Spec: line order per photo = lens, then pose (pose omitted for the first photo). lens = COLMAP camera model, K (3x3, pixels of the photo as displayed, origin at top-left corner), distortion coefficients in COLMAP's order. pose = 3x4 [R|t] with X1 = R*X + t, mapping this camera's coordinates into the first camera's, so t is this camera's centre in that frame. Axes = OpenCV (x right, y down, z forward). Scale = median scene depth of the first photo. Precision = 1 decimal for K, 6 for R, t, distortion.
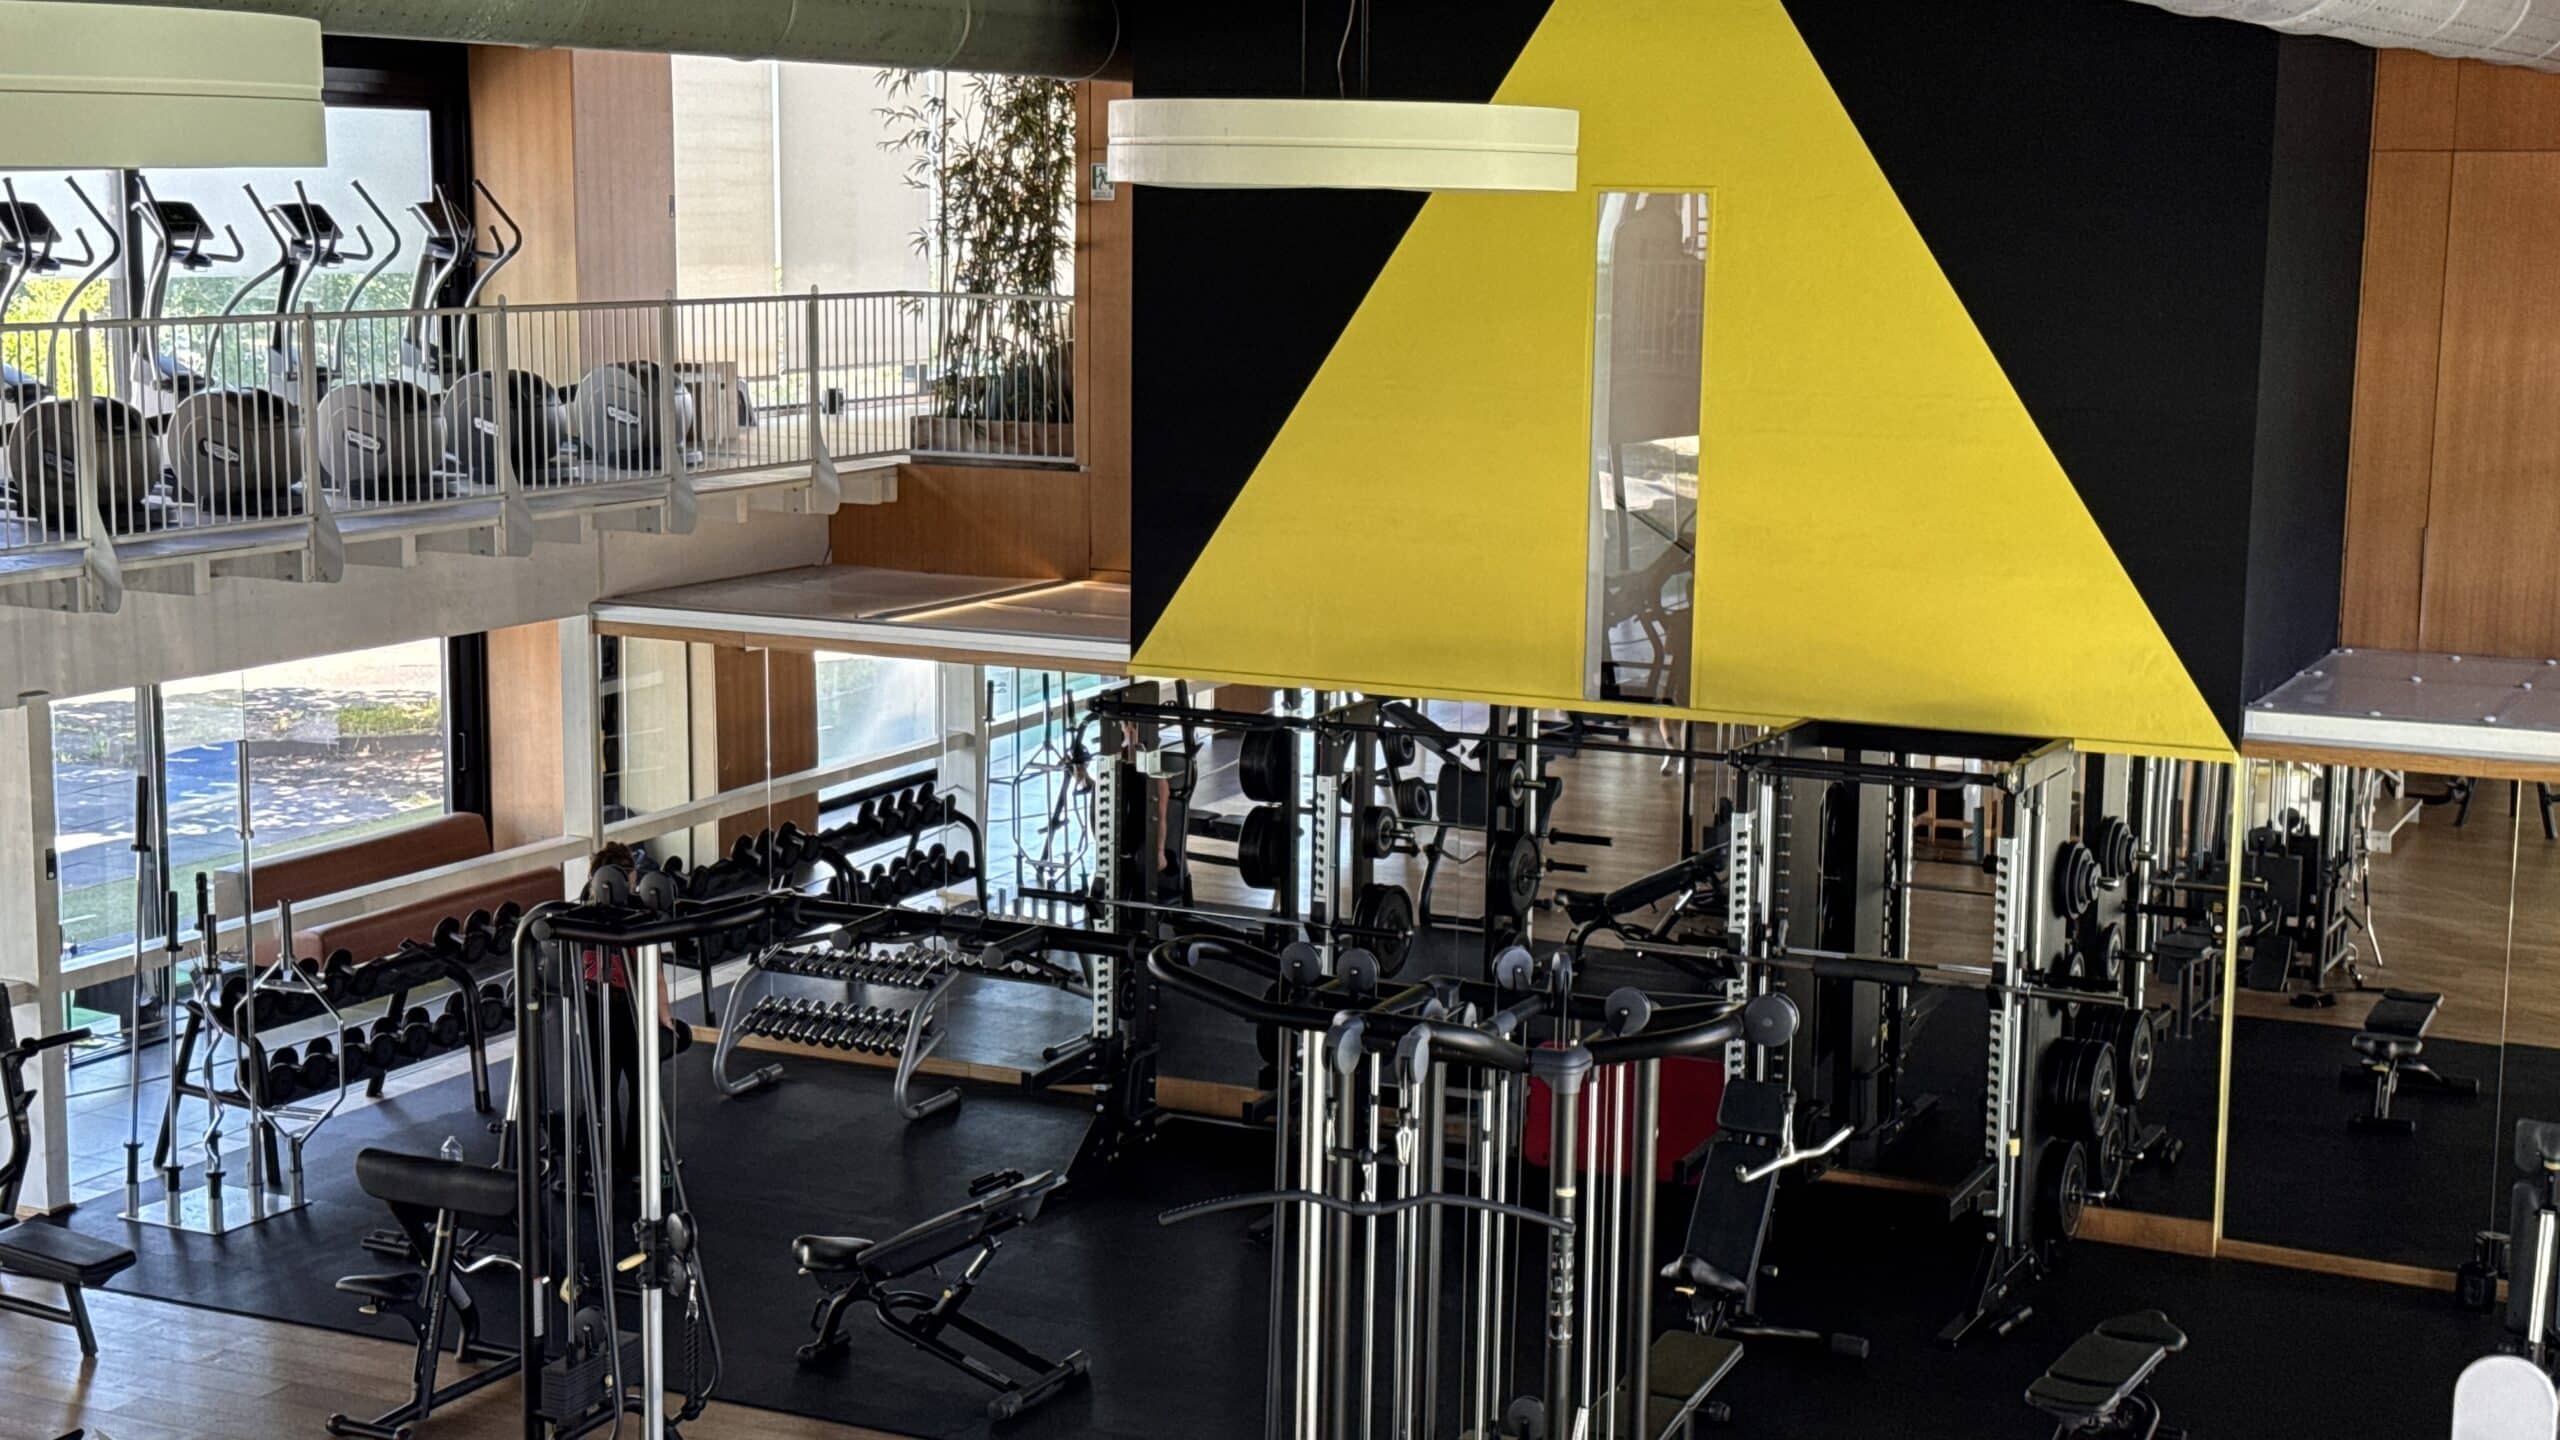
lens RADIAL K [[3677.4, 0, 1280.0], [0, 3677.4, 720.0], [0, 0, 1]] dist [0.199956, 0.020630]
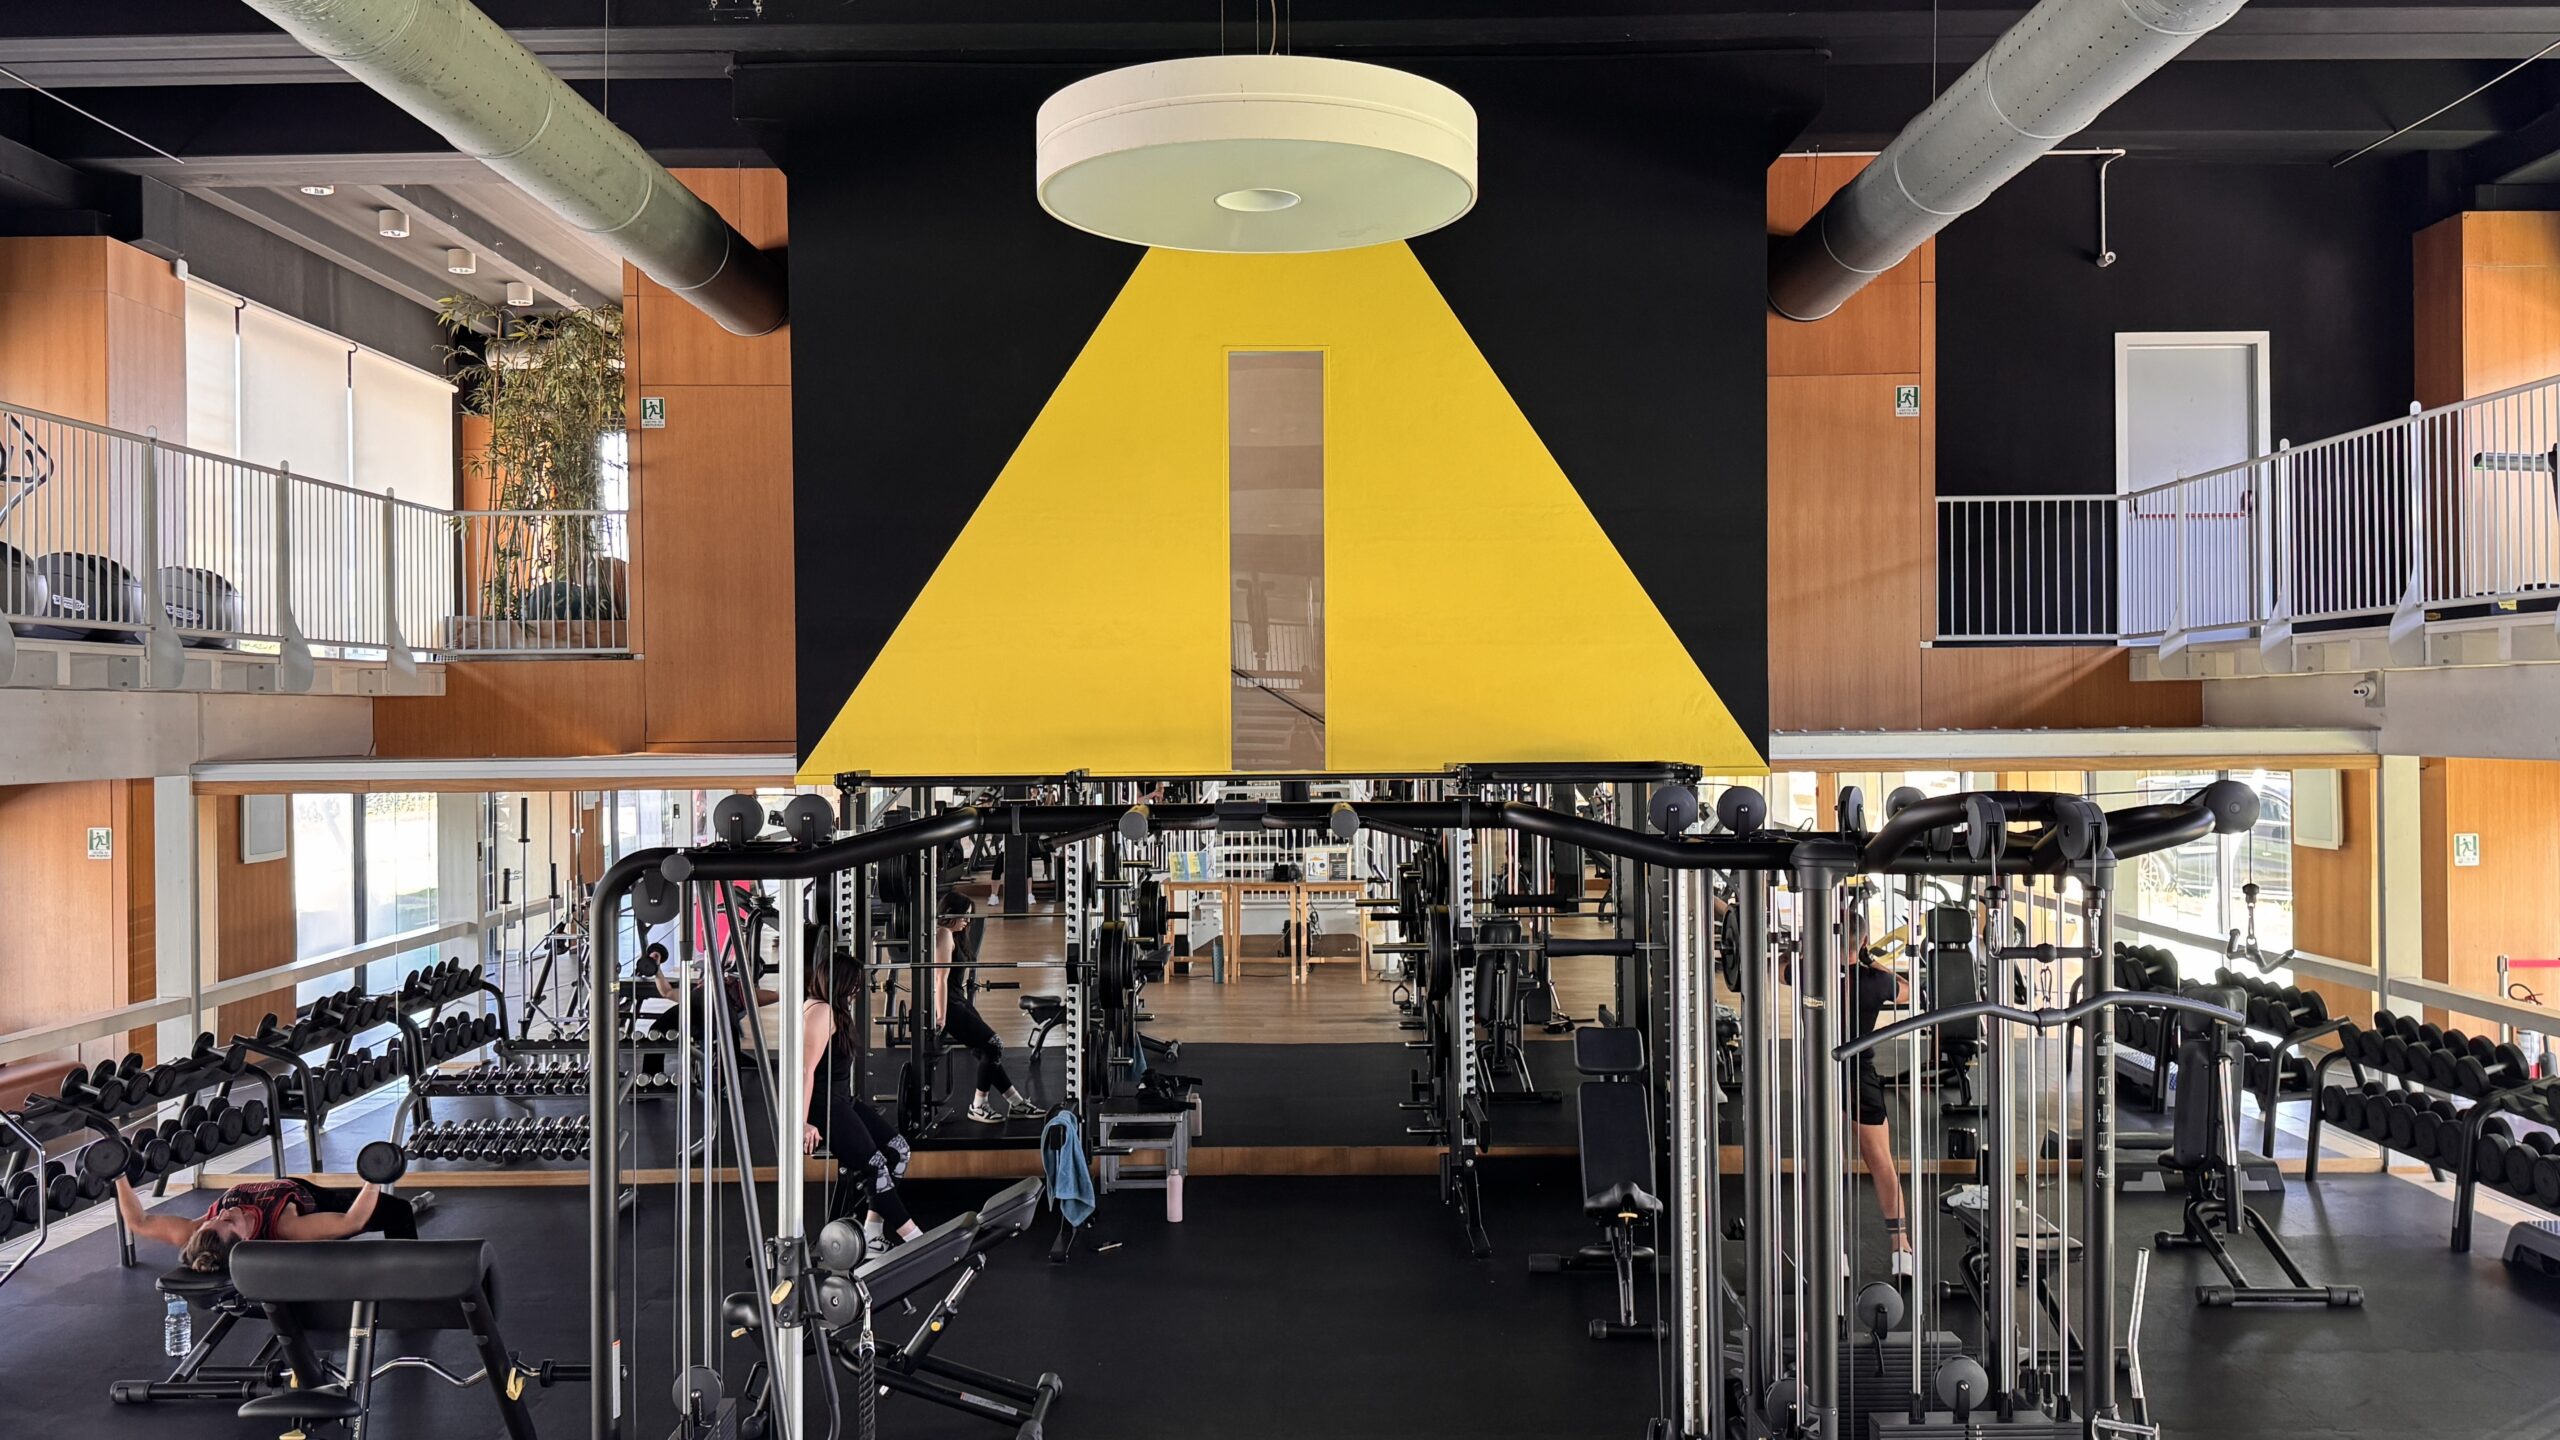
lens RADIAL K [[2103.0, 0, 1280.0], [0, 2103.0, 720.0], [0, 0, 1]] dist [0.199547, -0.352718]
pose [[0.897945, -0.019021, 0.439696, -0.167793], [0.084307, 0.987998, -0.129432, 0.055864], [-0.431956, 0.153292, 0.888772, 0.314722]]
